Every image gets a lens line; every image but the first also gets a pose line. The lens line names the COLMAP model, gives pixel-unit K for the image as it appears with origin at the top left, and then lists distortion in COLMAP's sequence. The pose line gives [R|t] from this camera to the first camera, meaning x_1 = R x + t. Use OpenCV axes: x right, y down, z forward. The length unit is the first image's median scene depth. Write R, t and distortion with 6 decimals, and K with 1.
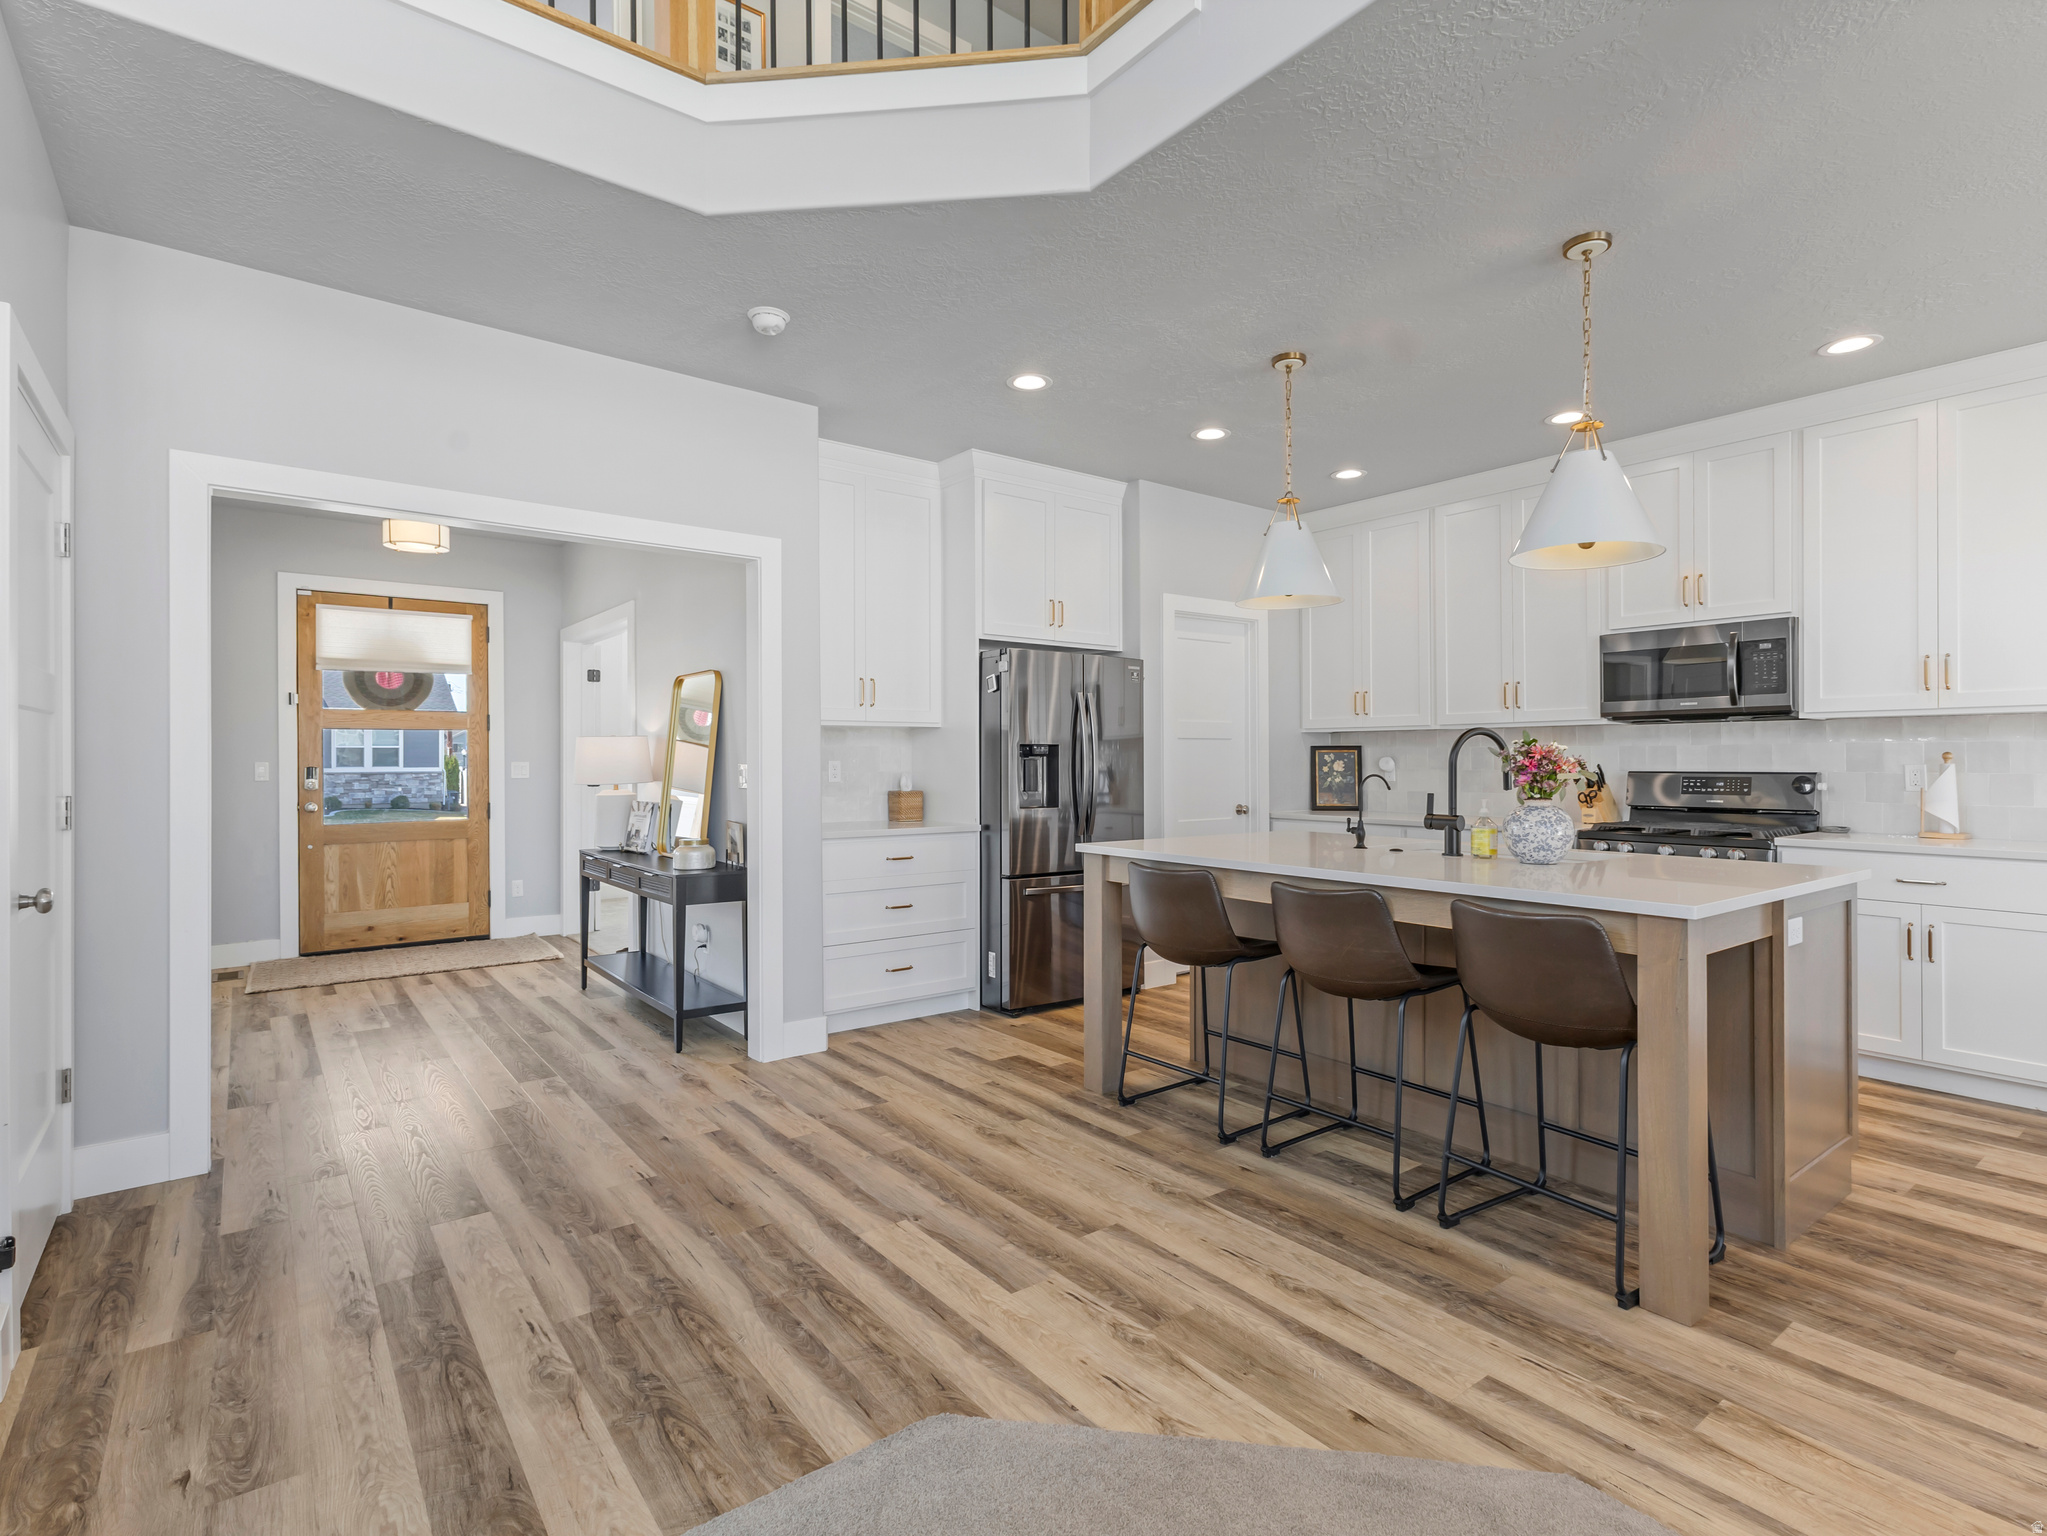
lens RADIAL K [[1001.5, 0, 1027.1], [0, 1001.5, 756.6], [0, 0, 1]] dist [-0.002087, 0.000291]
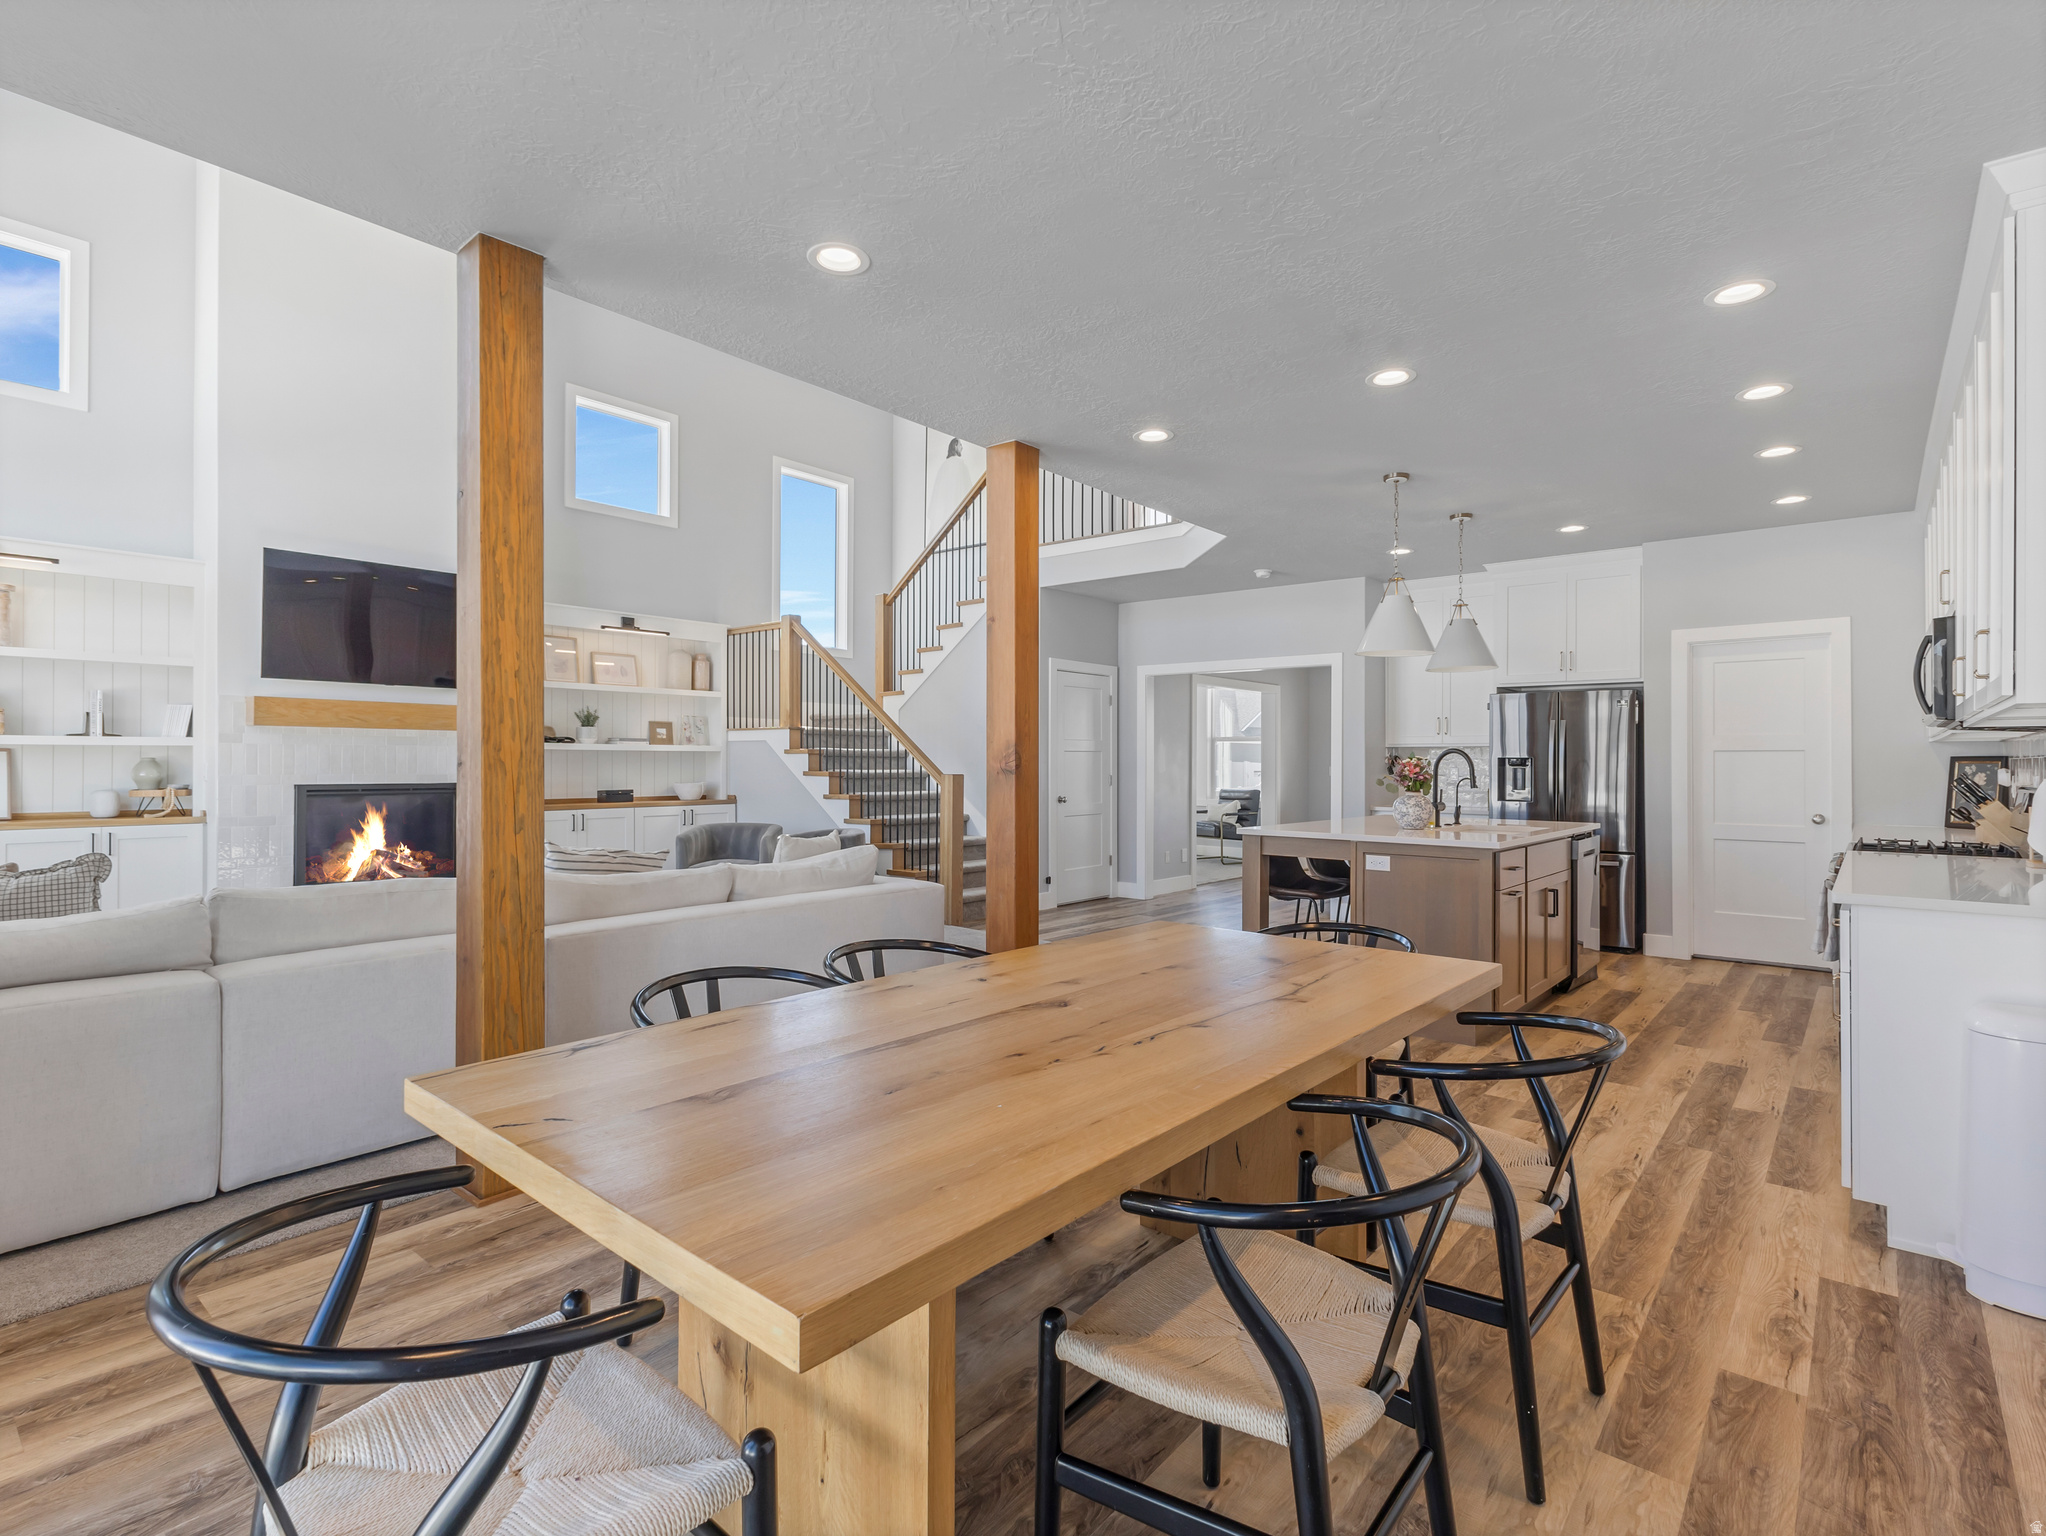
lens RADIAL K [[1001.0, 0, 1028.1], [0, 1001.0, 762.8], [0, 0, 1]] dist [-0.002087, 0.000291]
pose [[0.187445, 0.002019, -0.982273, 1.784109], [-0.004047, 0.999991, 0.001283, -0.004476], [0.982267, 0.003735, 0.187452, 0.008187]]
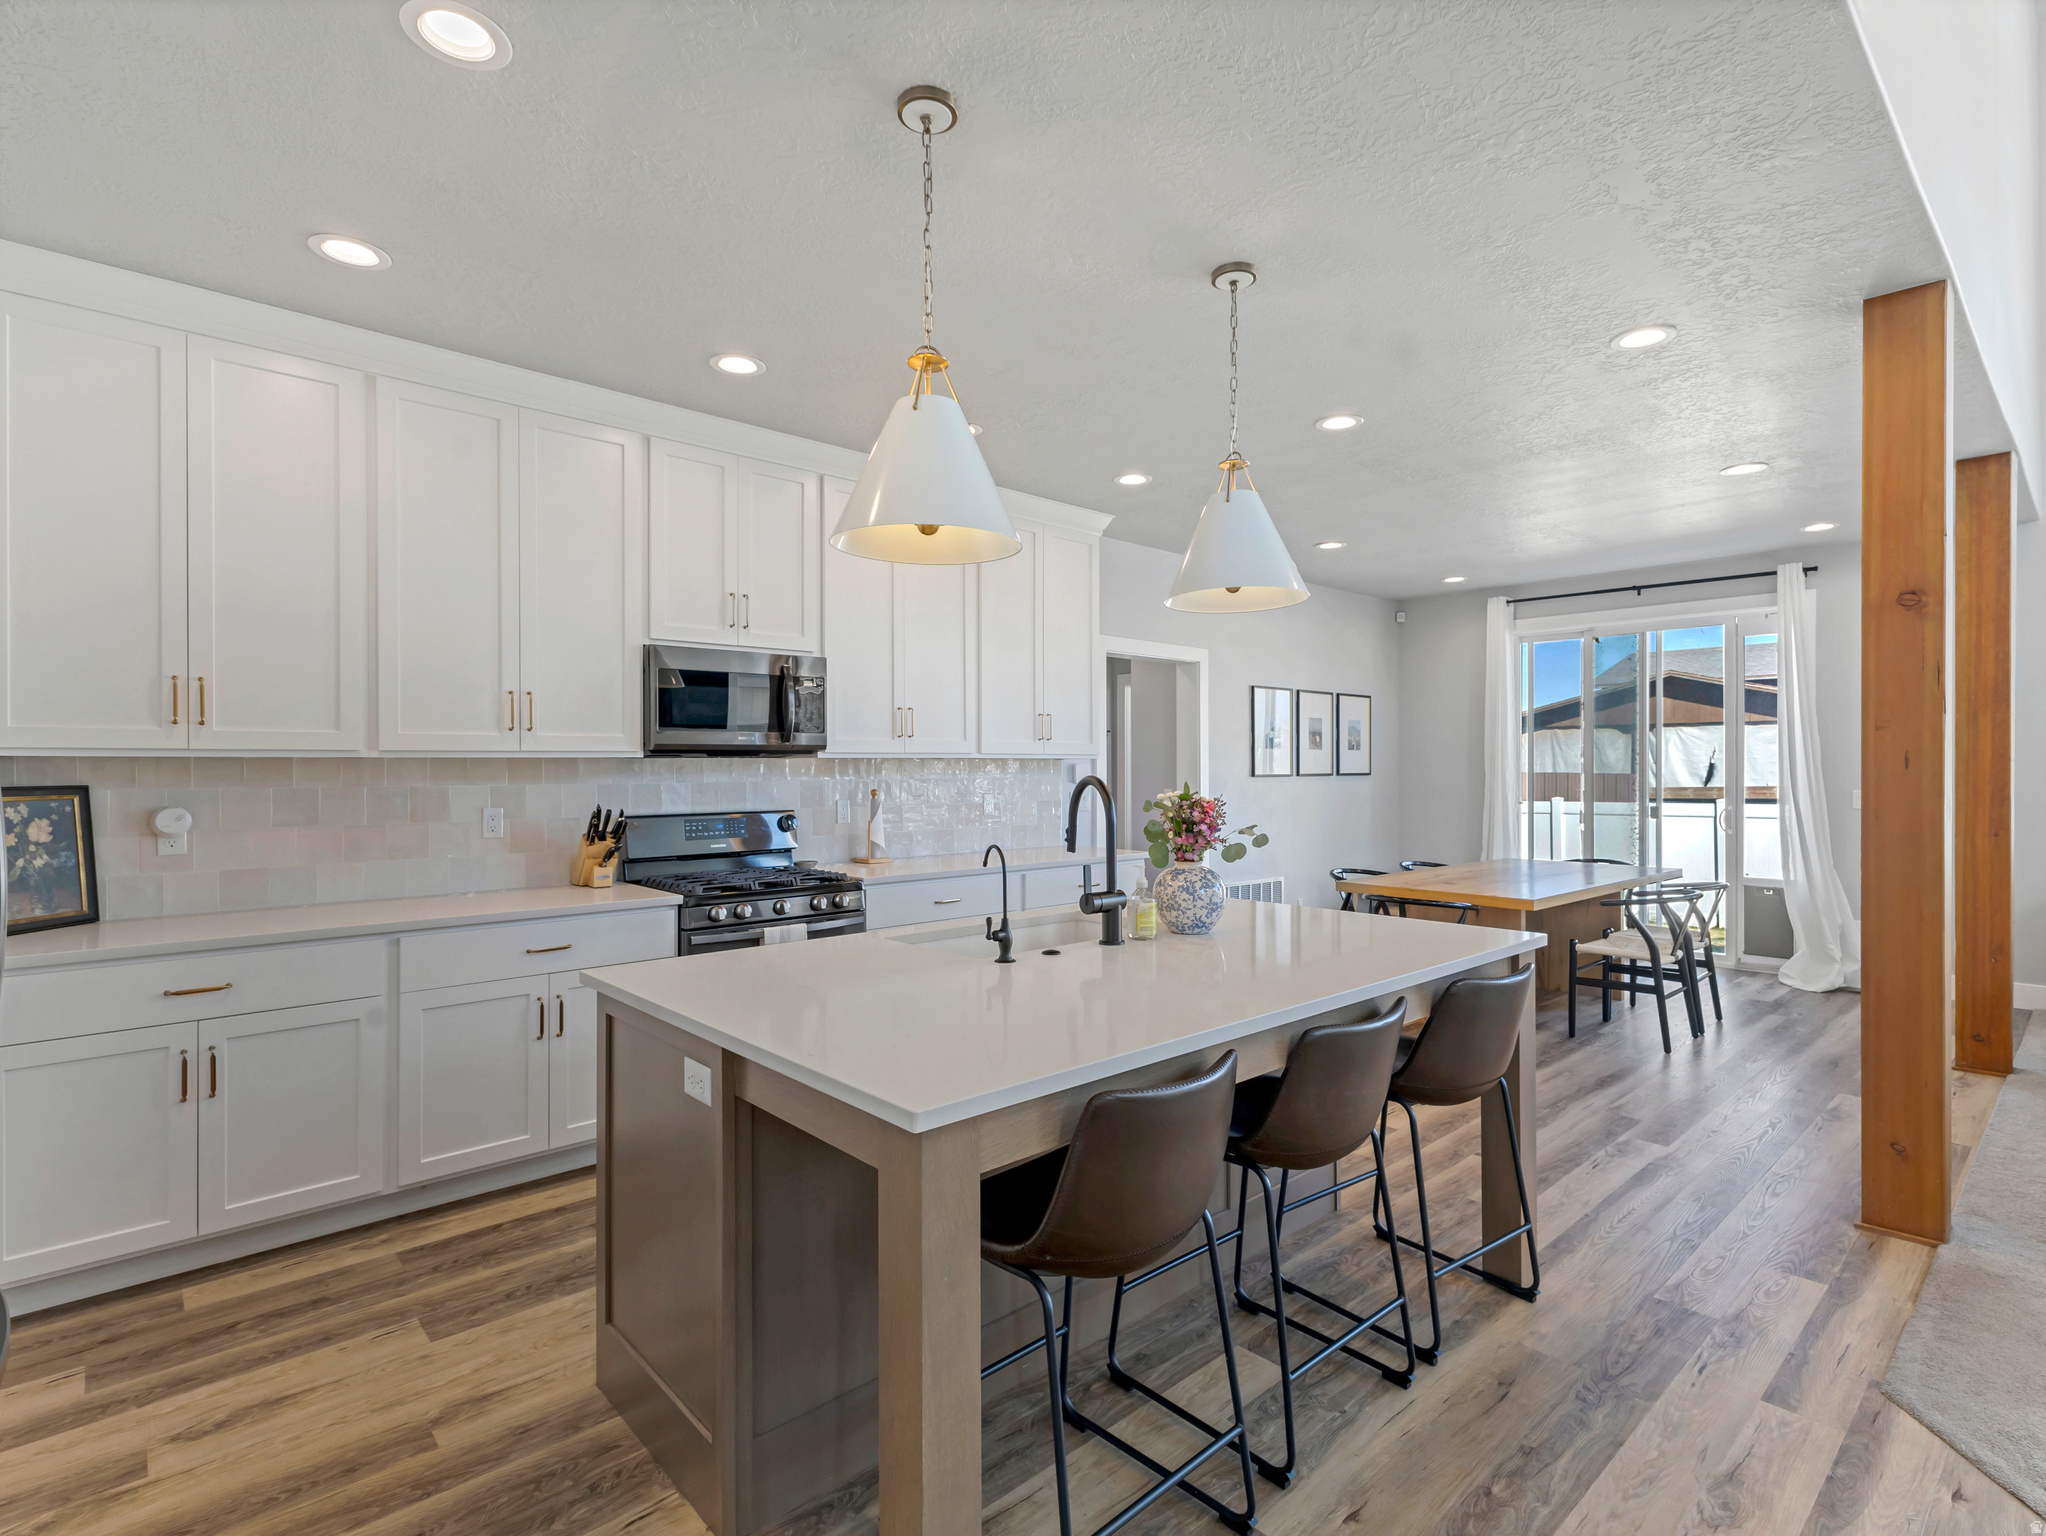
lens RADIAL K [[1001.0, 0, 1021.0], [0, 1001.0, 770.9], [0, 0, 1]] dist [-0.002087, 0.000291]
pose [[-0.064338, -0.002153, 0.997926, -0.304703], [0.002464, 0.999994, 0.002316, -0.031802], [-0.997925, 0.002608, -0.064332, 1.024067]]
